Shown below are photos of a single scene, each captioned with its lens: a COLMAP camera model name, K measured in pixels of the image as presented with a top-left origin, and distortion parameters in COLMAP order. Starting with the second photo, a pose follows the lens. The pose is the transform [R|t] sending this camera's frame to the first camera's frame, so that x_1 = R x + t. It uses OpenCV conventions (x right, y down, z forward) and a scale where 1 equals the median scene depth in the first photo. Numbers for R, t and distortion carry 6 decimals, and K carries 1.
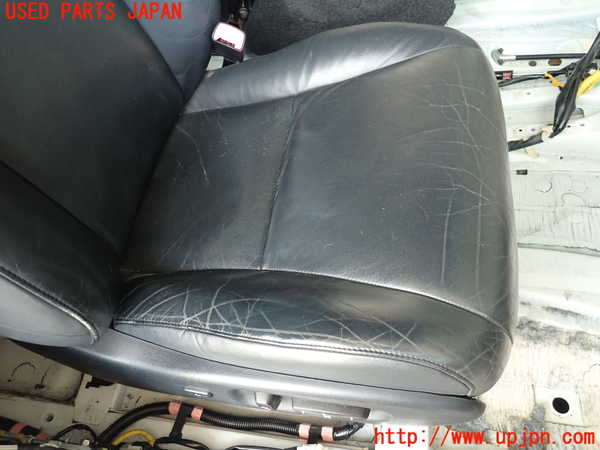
lens RADIAL K [[431.4, 0, 299.7], [0, 431.4, 224.8], [0, 0, 1]] dist [-0.005033, -0.002037]
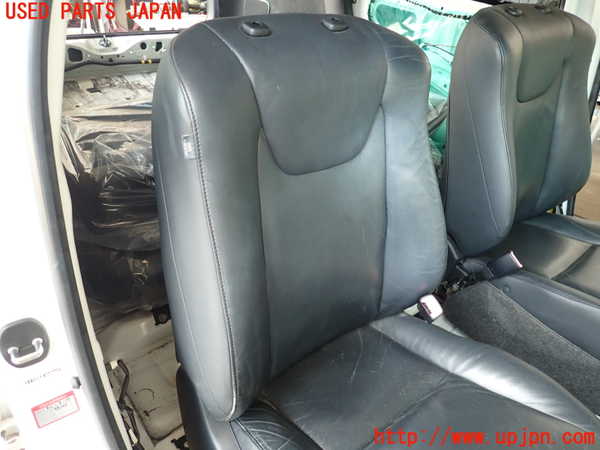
lens RADIAL K [[431.4, 0, 299.0], [0, 431.4, 223.6], [0, 0, 1]] dist [-0.005033, -0.002037]
pose [[0.724429, 0.525959, -0.445612, 0.002260], [-0.666455, 0.699579, -0.257734, 0.008266], [0.176184, 0.483690, 0.857323, -0.359081]]
